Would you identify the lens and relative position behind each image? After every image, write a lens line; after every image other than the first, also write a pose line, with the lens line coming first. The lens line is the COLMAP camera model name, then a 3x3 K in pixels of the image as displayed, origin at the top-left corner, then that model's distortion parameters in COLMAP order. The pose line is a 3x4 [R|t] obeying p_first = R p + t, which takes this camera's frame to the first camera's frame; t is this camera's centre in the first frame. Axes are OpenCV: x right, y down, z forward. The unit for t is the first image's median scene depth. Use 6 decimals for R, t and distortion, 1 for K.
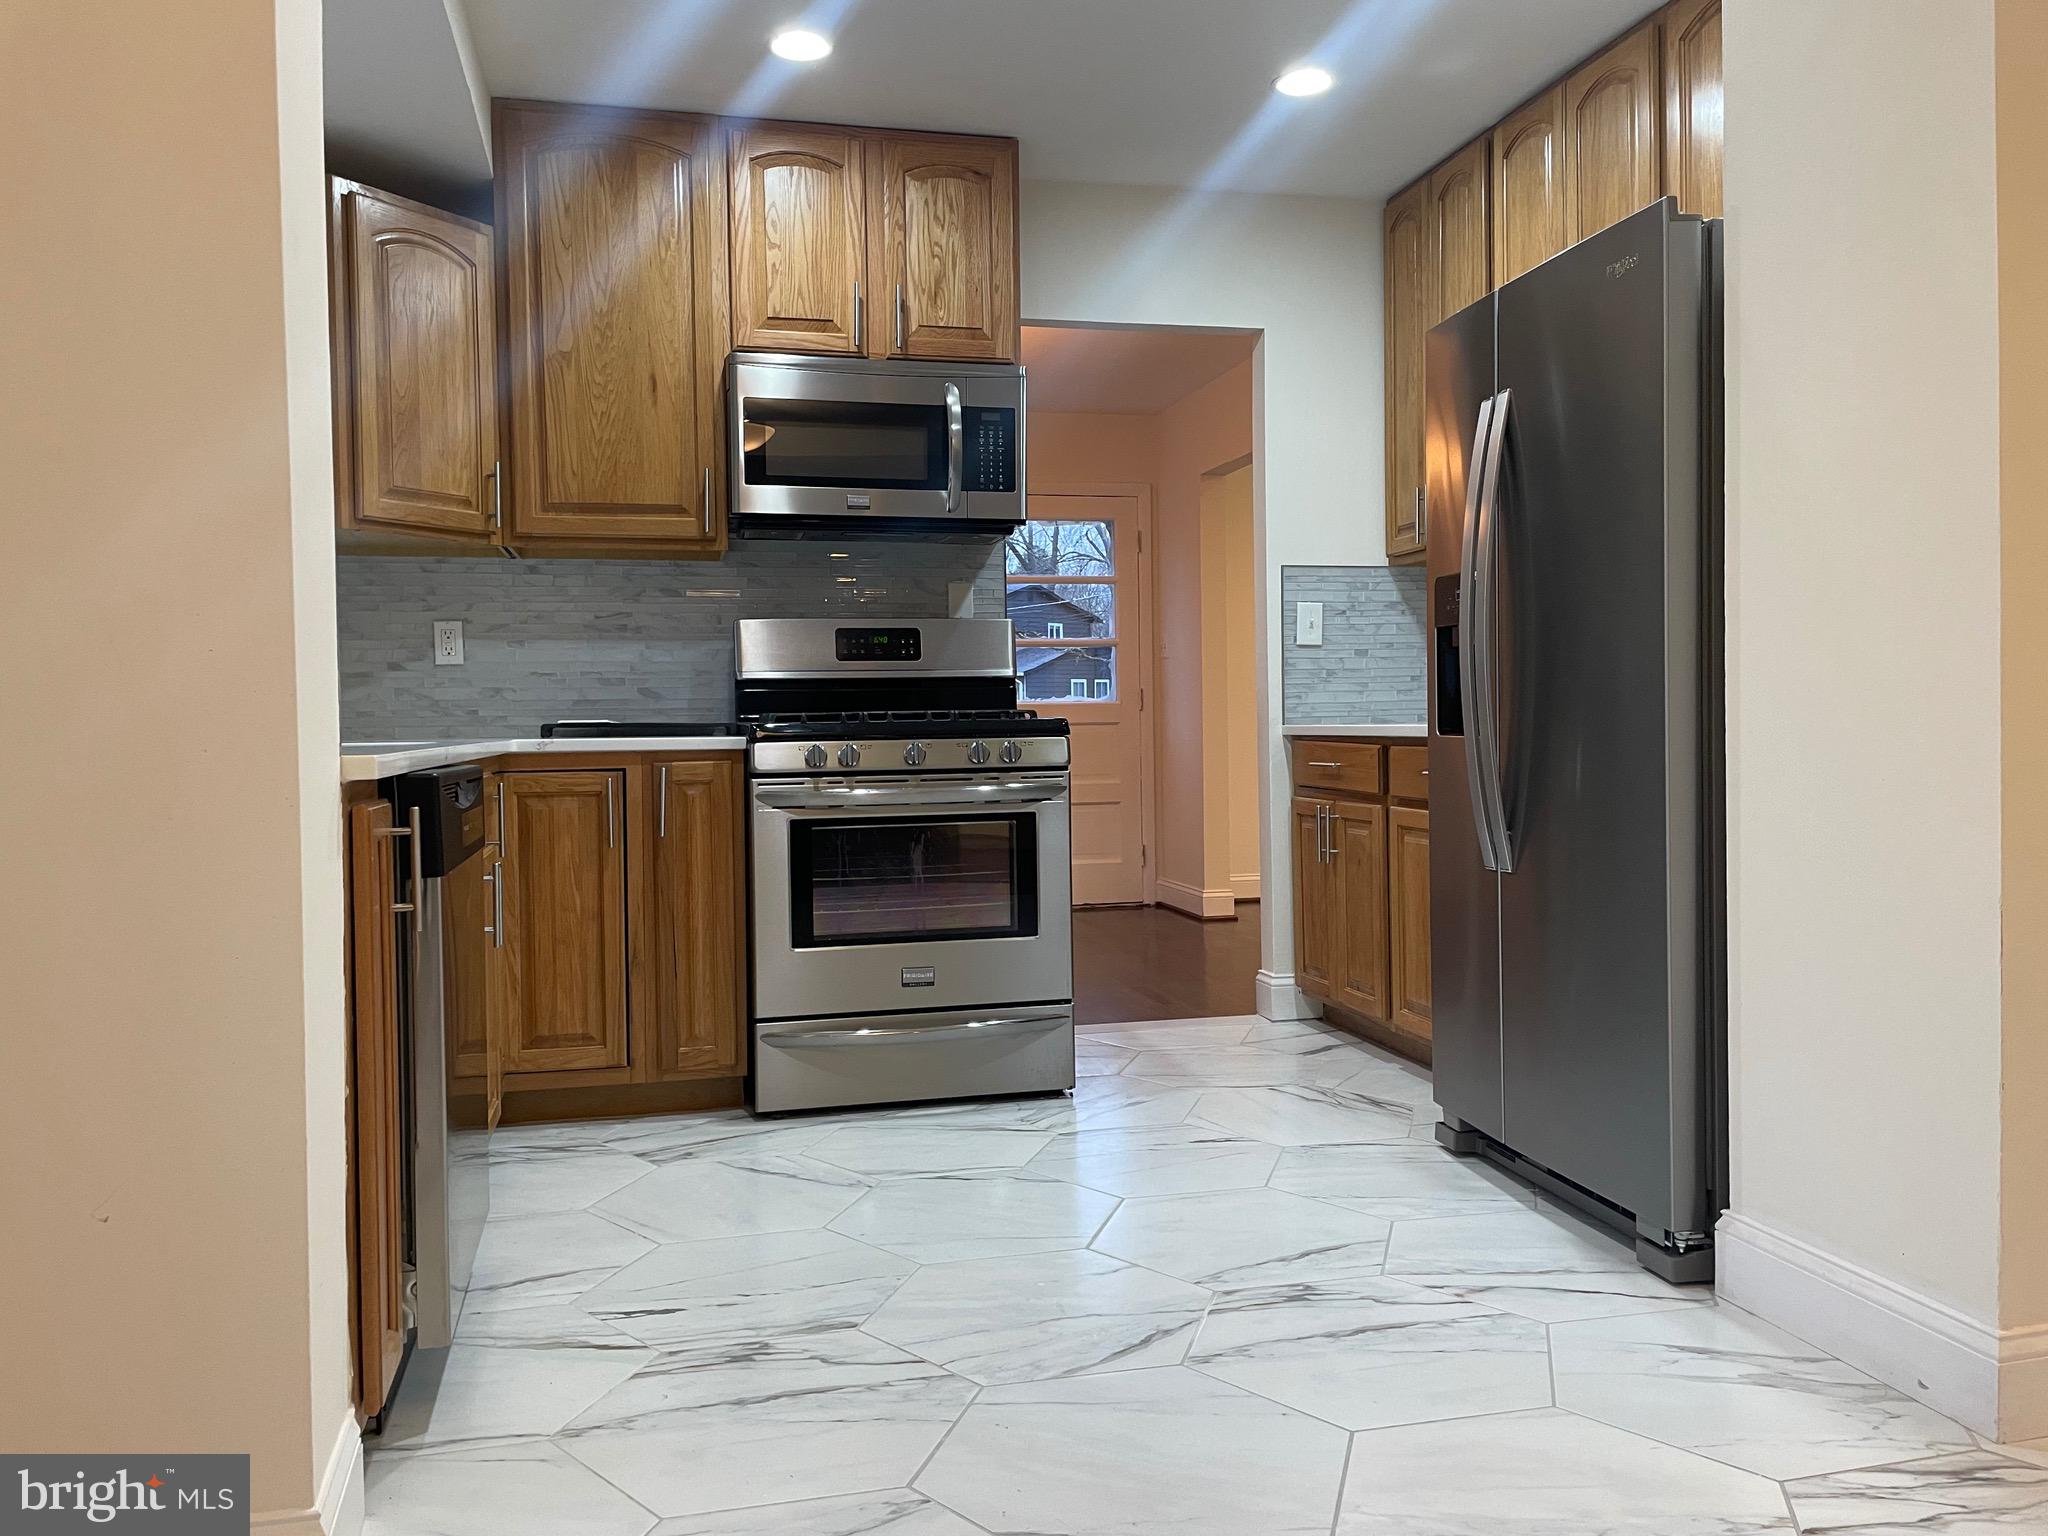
lens RADIAL K [[1555.1, 0, 1039.1], [0, 1555.1, 750.2], [0, 0, 1]] dist [0.097879, -0.129734]
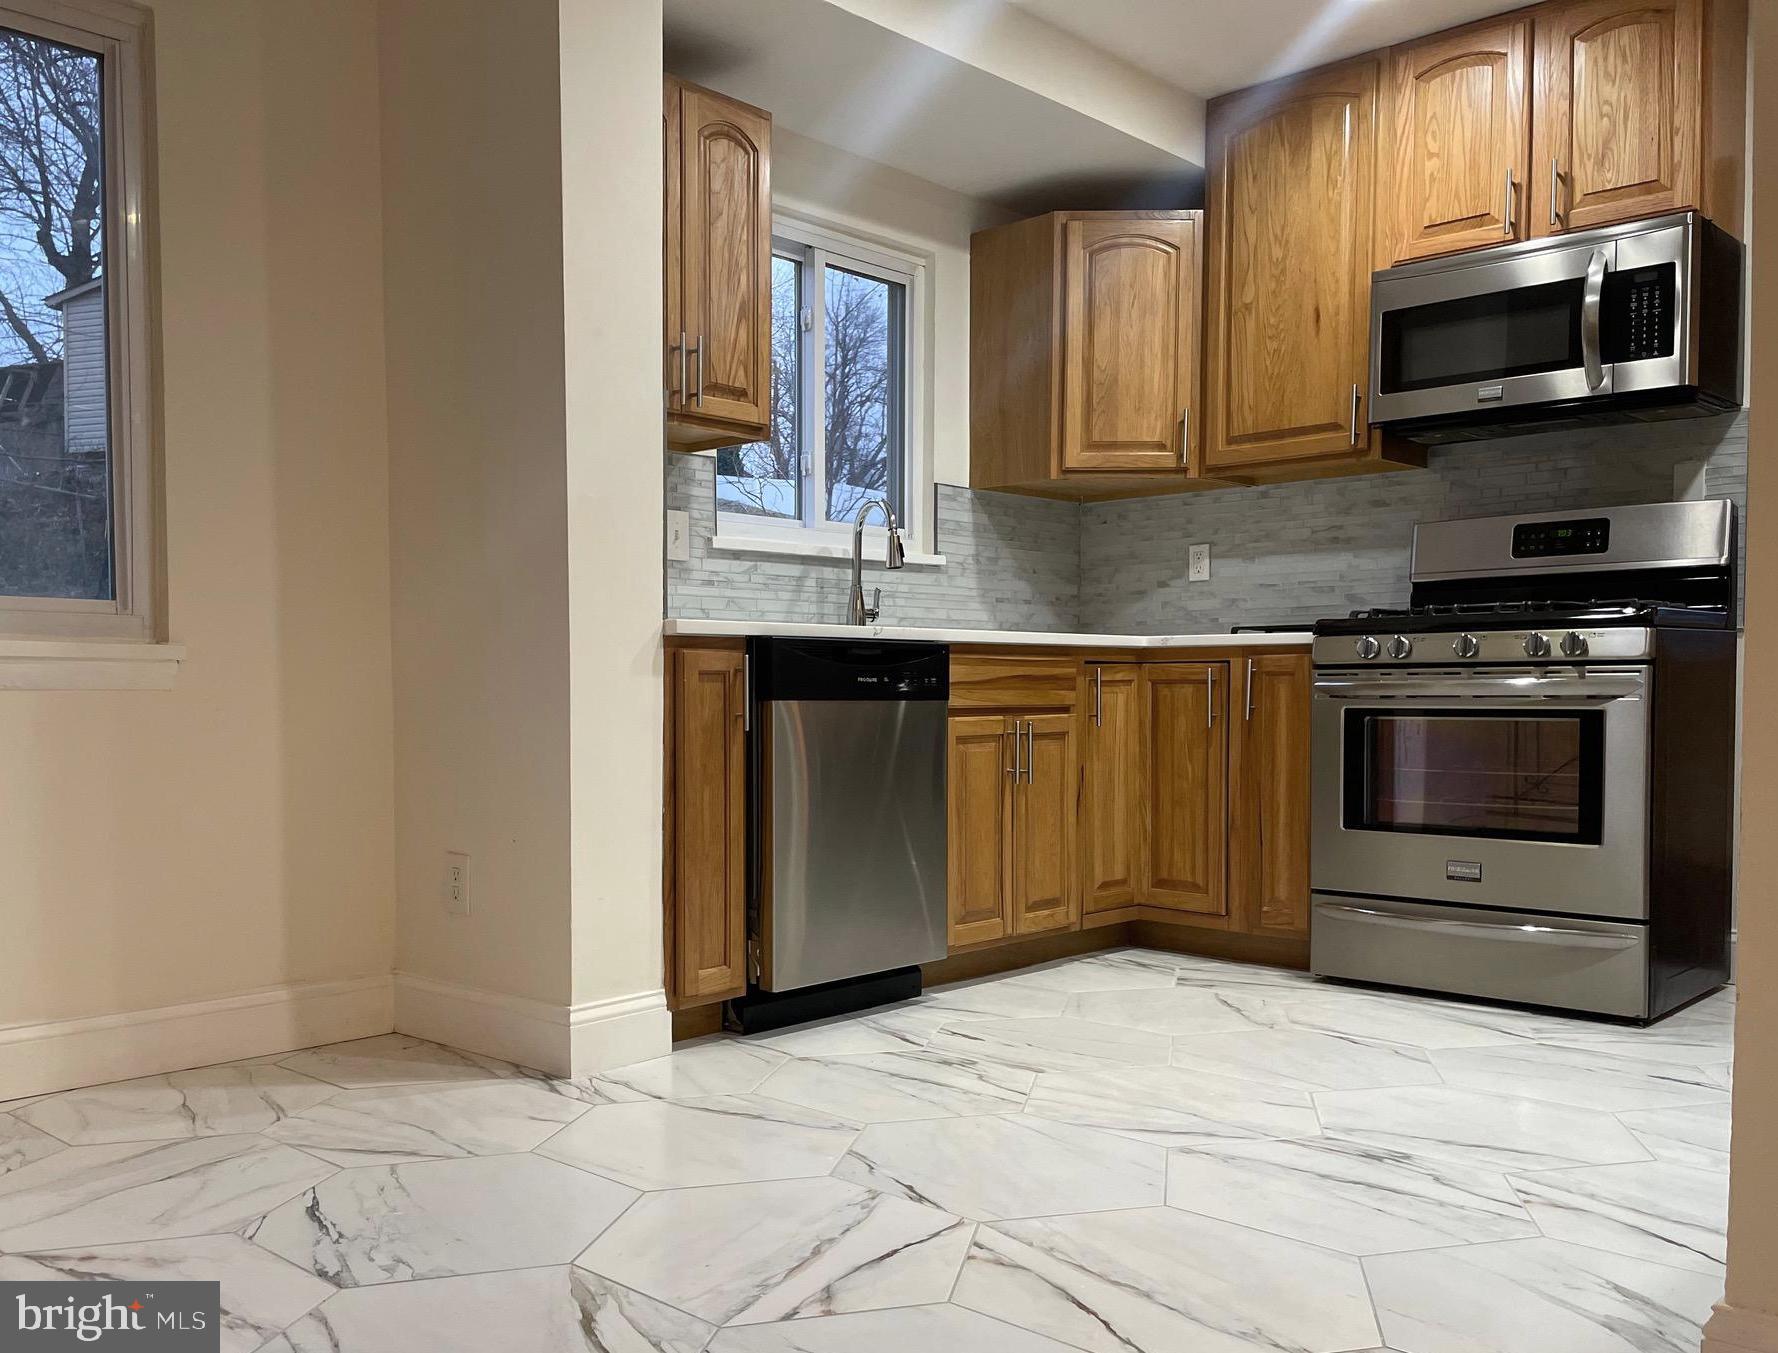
lens RADIAL K [[1573.7, 0, 768.0], [0, 1573.7, 747.8], [0, 0, 1]] dist [0.087839, -0.125346]
pose [[0.518756, 0.046112, -0.853678, 0.545118], [-0.023562, 0.998936, 0.039640, 0.036578], [0.854597, -0.000449, 0.519291, 0.091829]]
